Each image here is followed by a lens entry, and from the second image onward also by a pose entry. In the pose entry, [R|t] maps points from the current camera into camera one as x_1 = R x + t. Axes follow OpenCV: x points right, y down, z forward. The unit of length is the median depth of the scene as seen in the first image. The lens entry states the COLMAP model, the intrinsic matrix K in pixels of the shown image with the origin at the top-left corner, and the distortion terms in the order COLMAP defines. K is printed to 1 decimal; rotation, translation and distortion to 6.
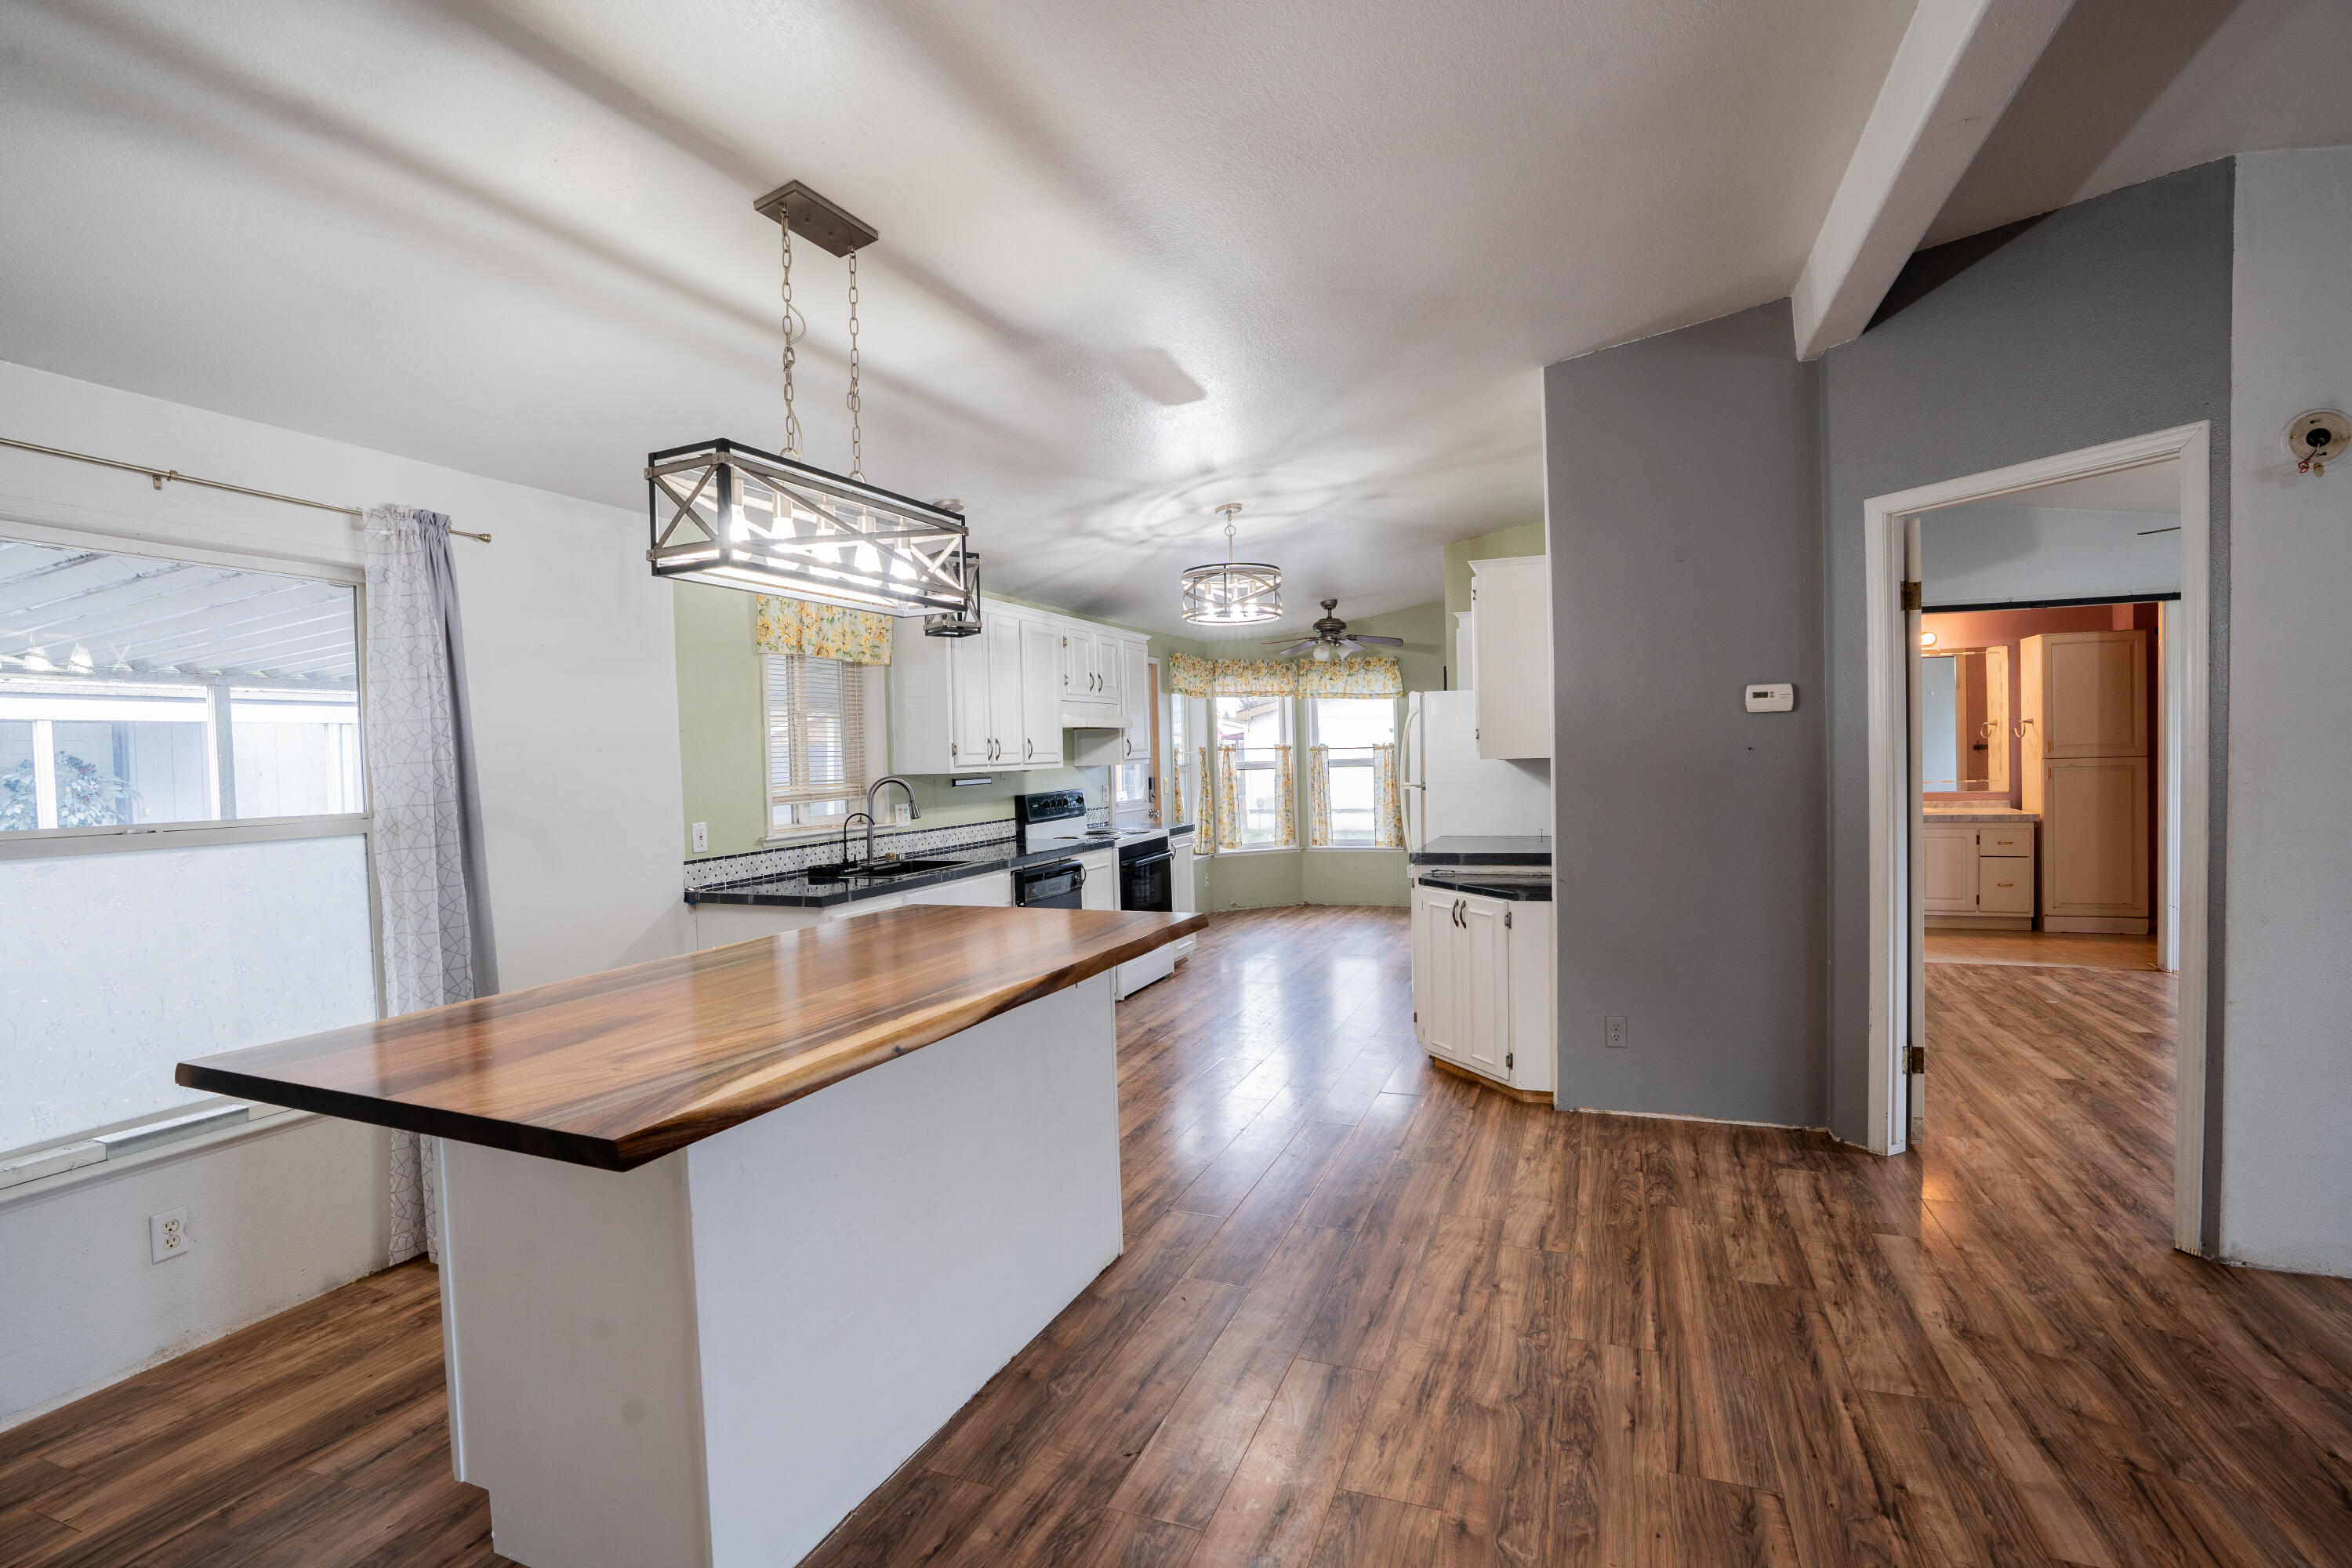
lens RADIAL K [[1111.9, 0, 1194.0], [0, 1111.9, 782.3], [0, 0, 1]] dist [-0.031613, 0.000685]
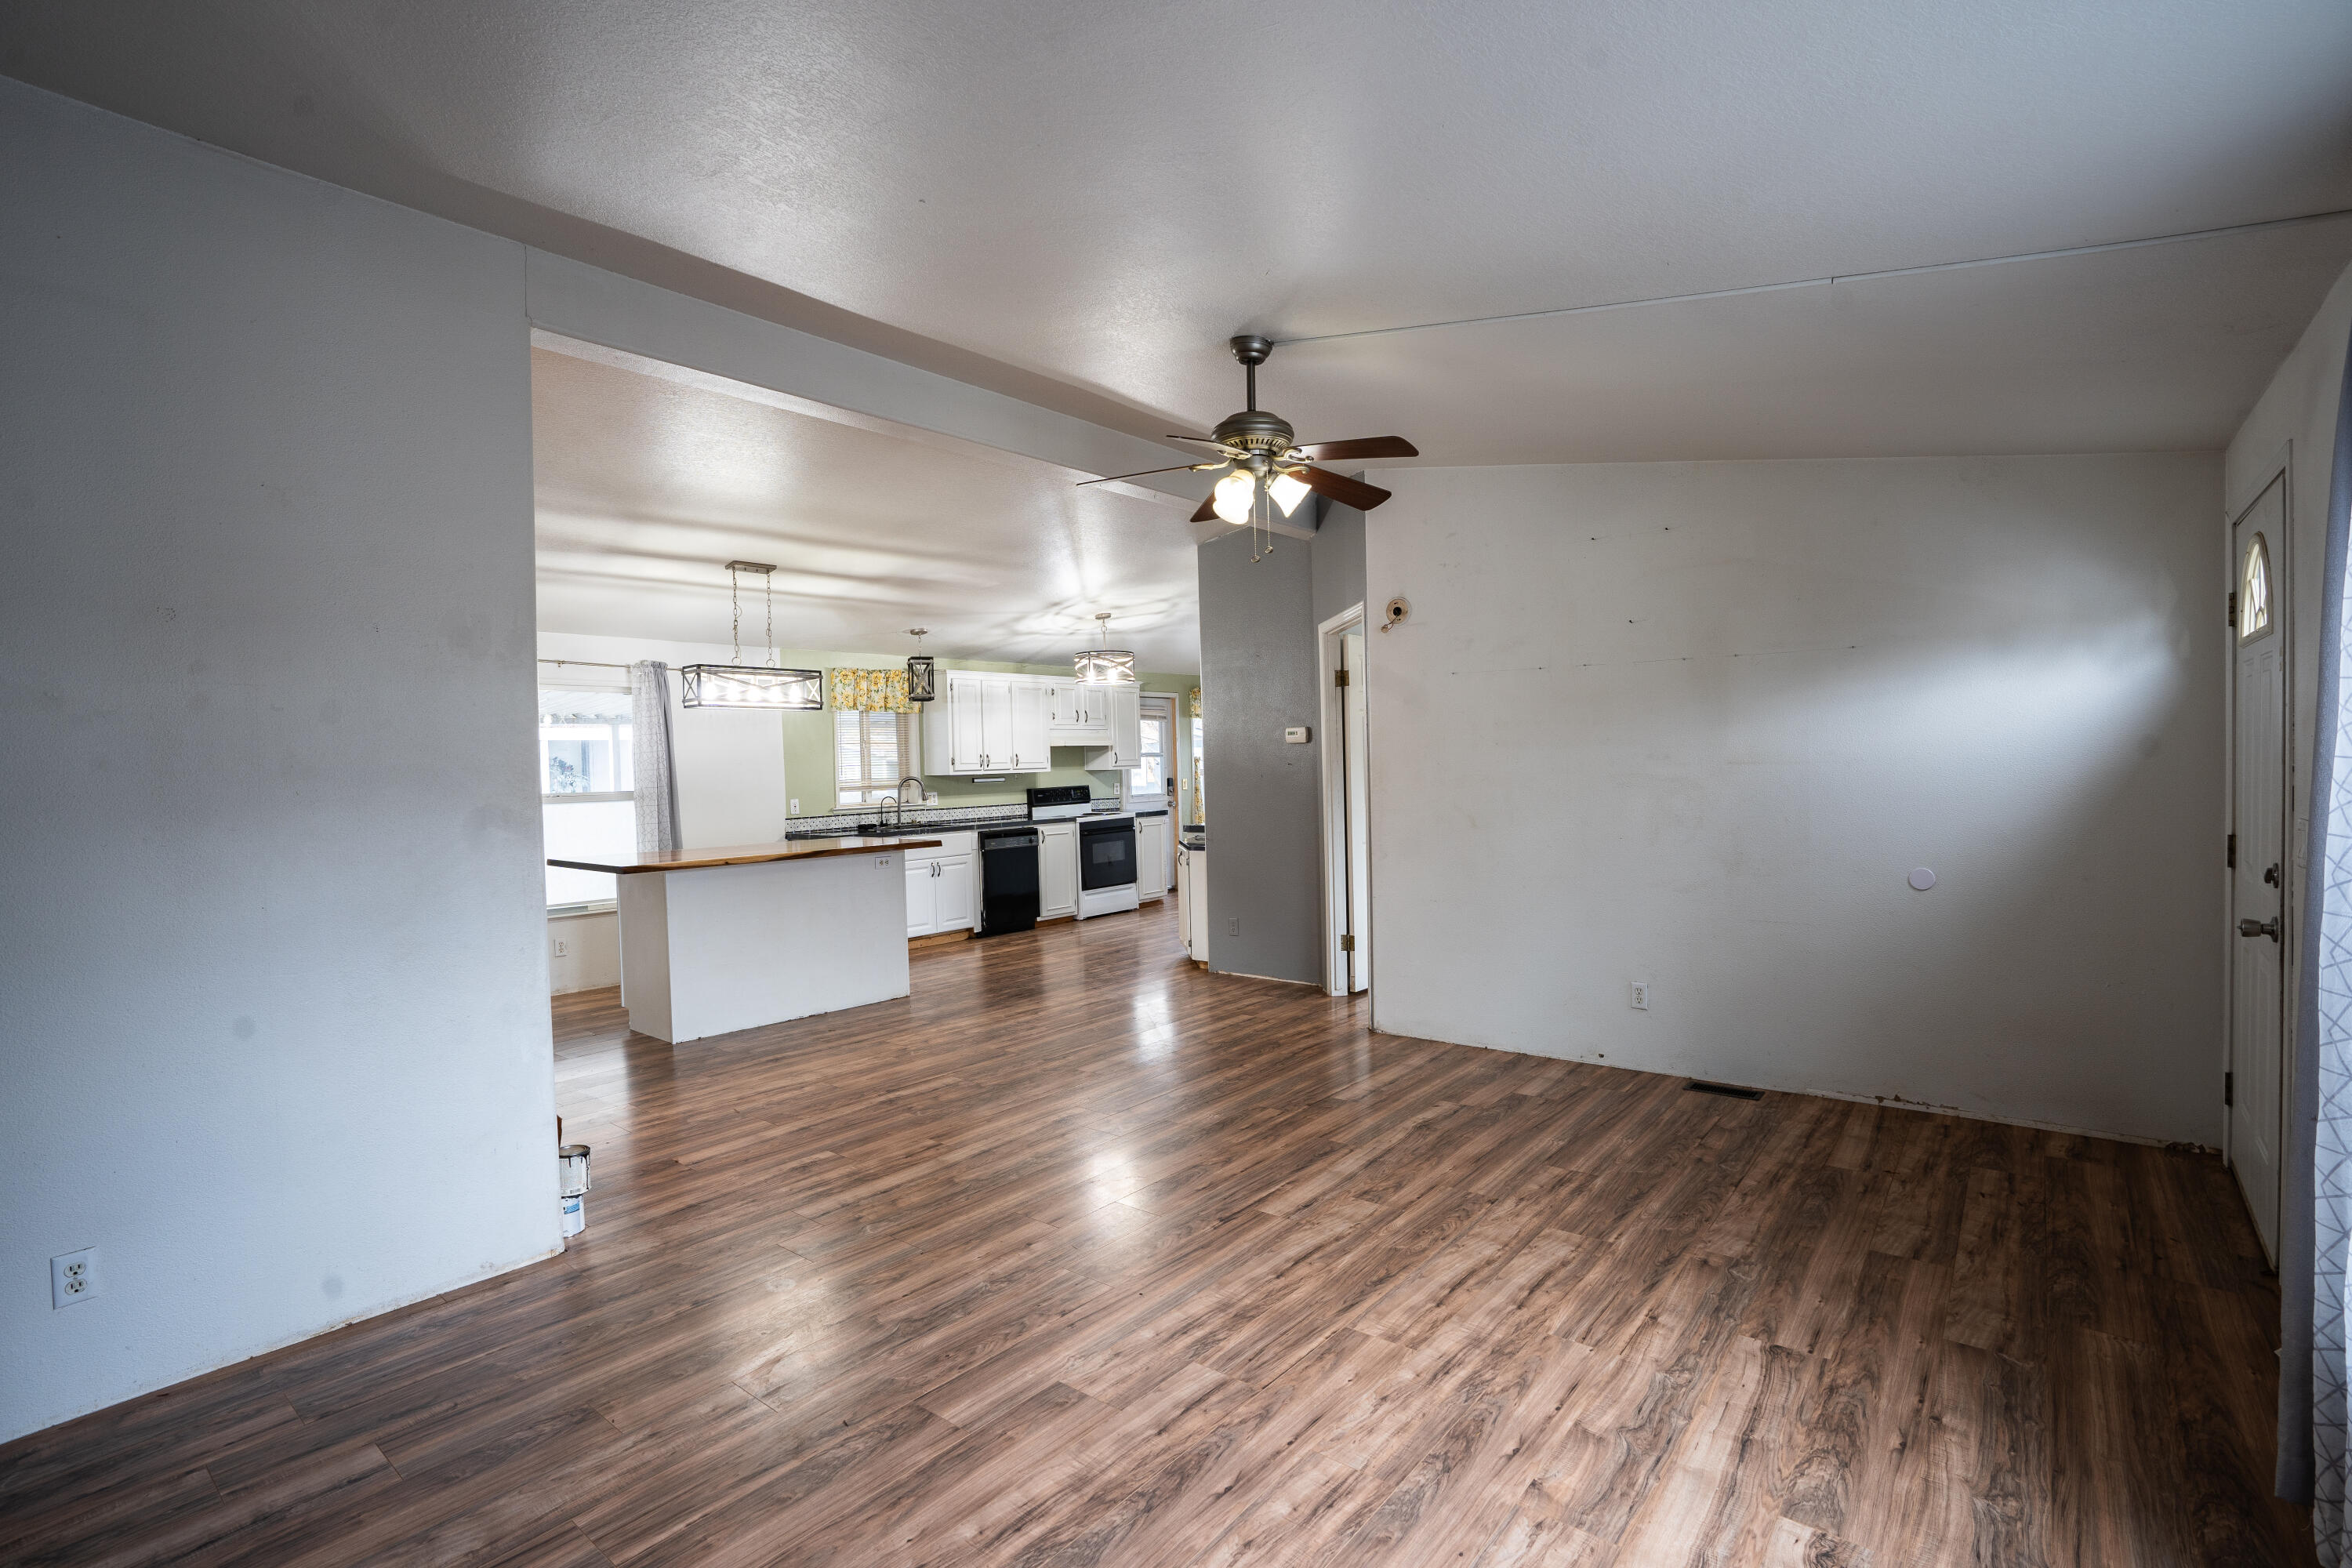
lens RADIAL K [[1111.9, 0, 1166.0], [0, 1111.9, 787.6], [0, 0, 1]] dist [-0.031613, 0.000685]
pose [[0.949485, 0.010374, -0.313641, 0.641188], [-0.008518, 0.999937, 0.007288, -0.003522], [0.313697, -0.004248, 0.949514, -0.538029]]
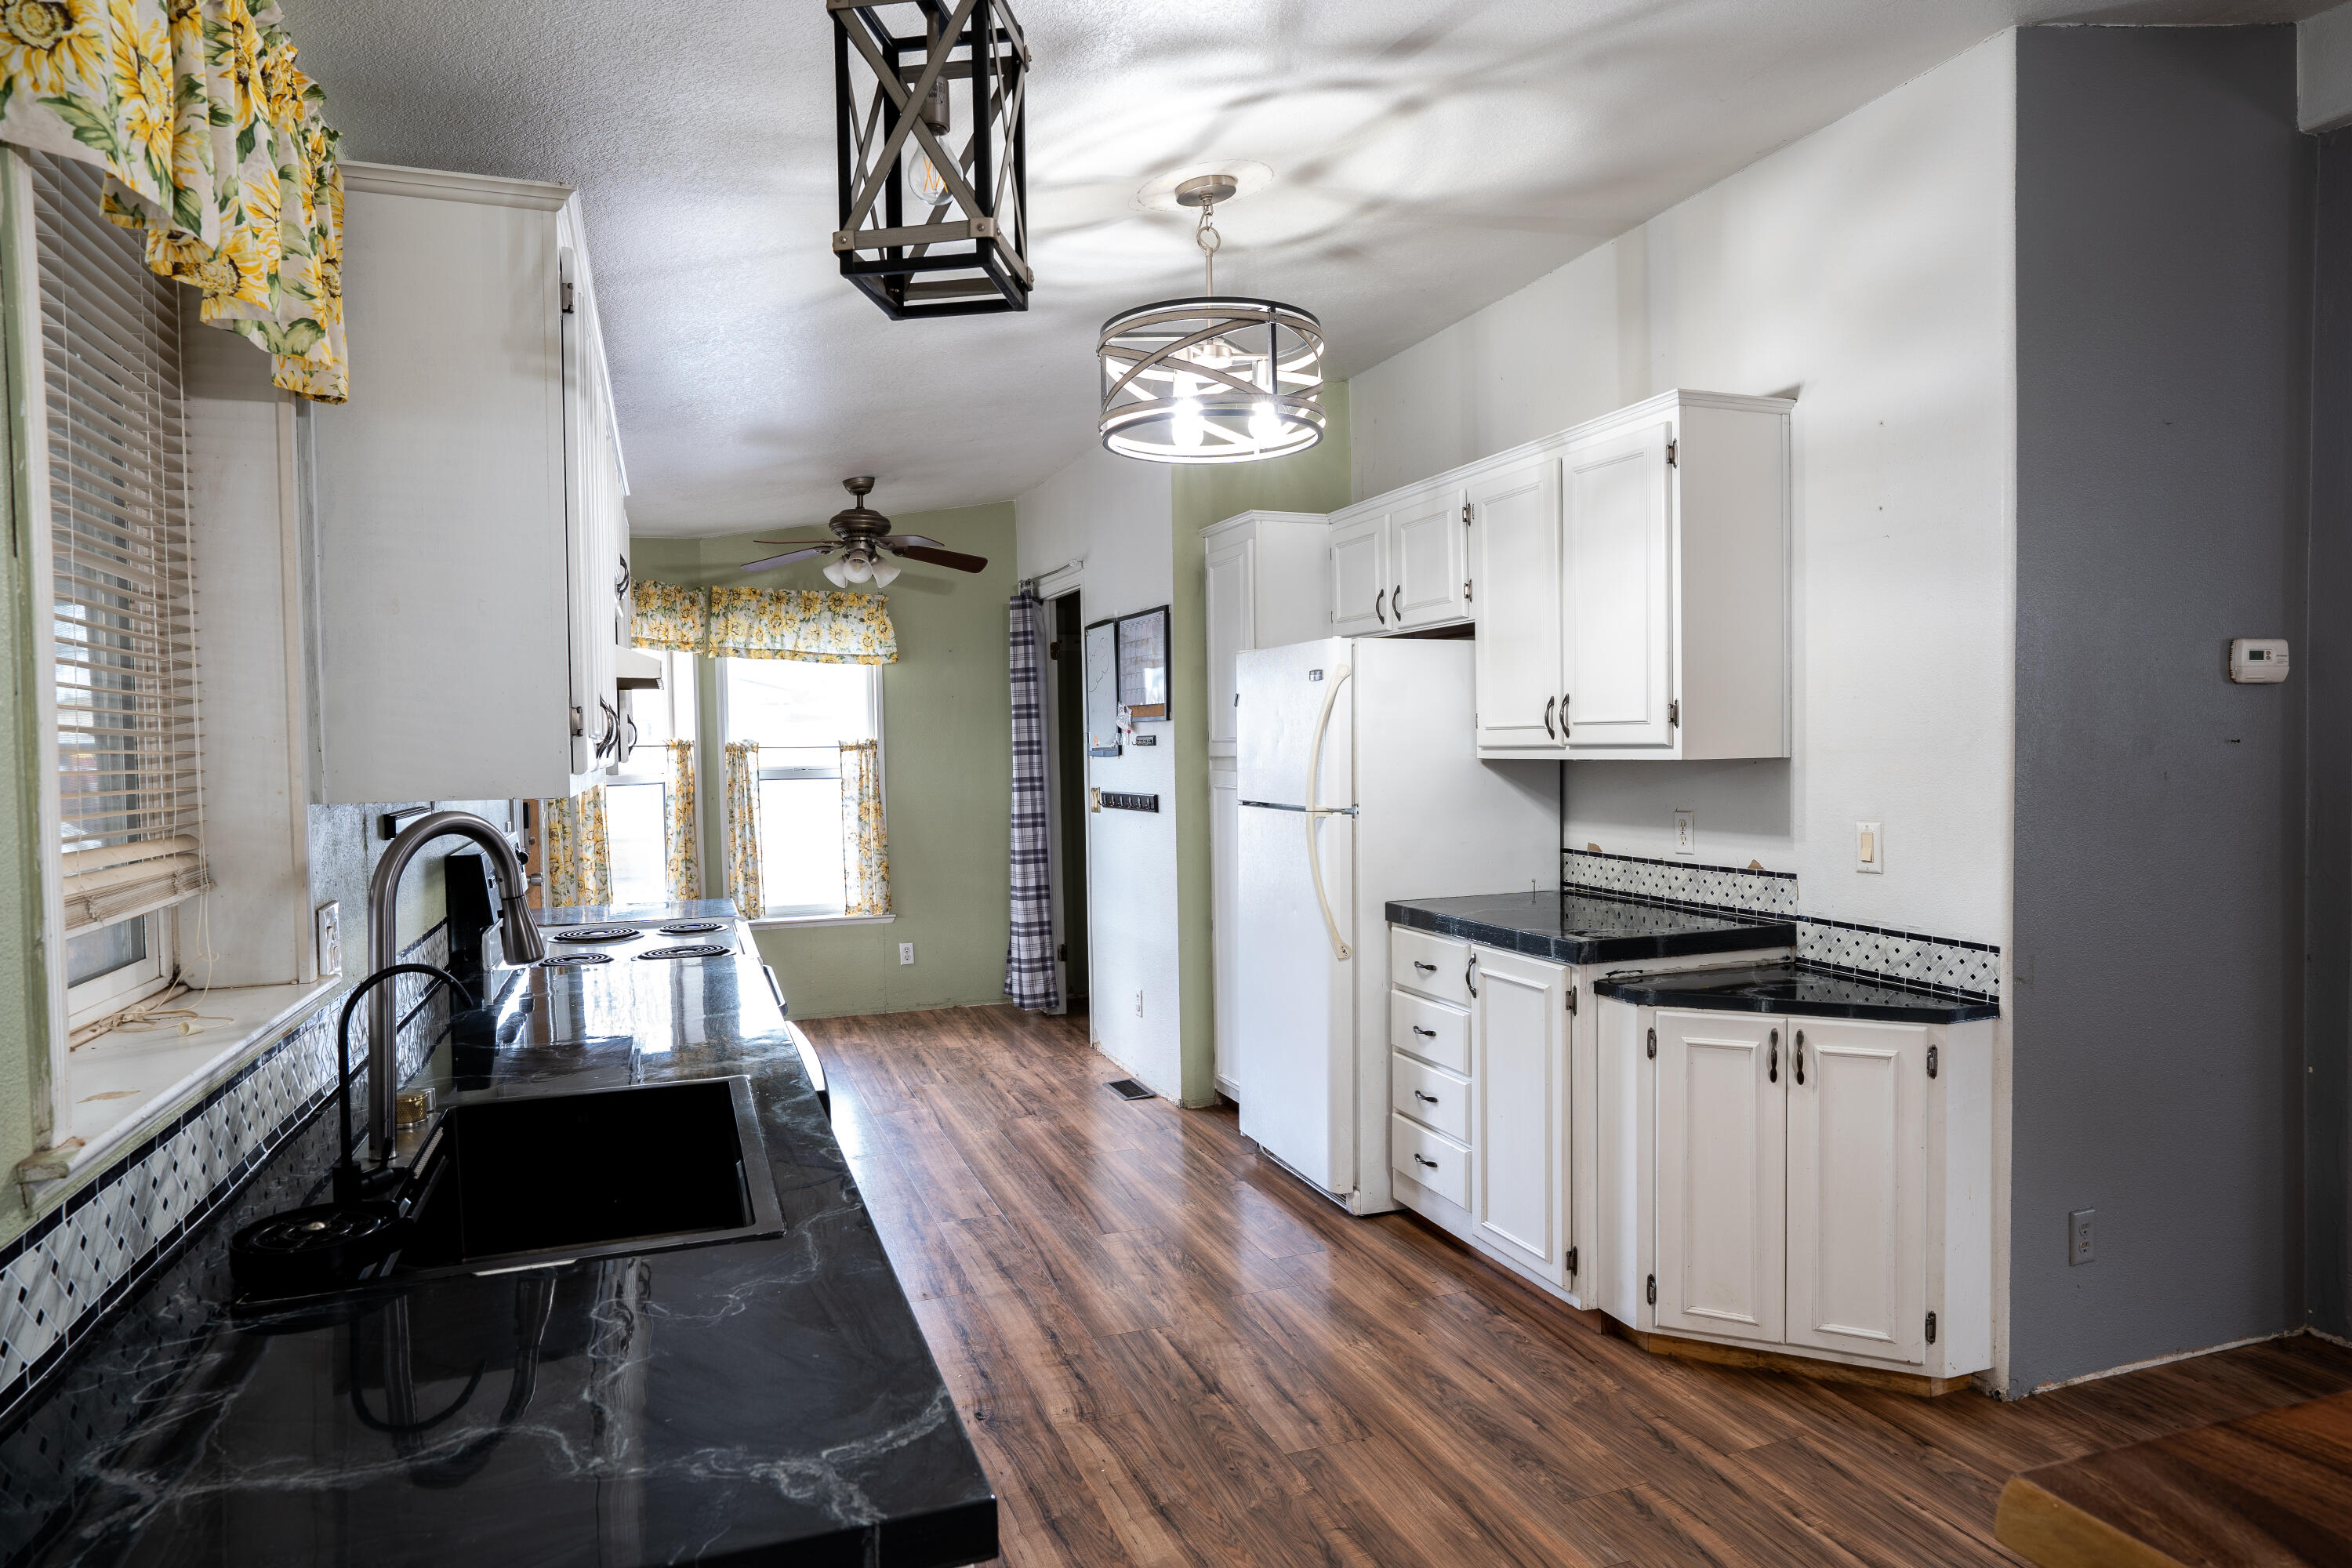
lens RADIAL K [[1459.8, 0, 1171.7], [0, 1459.8, 804.1], [0, 0, 1]] dist [0.006906, -0.000486]
pose [[0.776705, -0.005177, 0.629844, -0.344821], [0.007202, 0.999974, -0.000662, 0.000002], [-0.629824, 0.005051, 0.776721, 0.544523]]
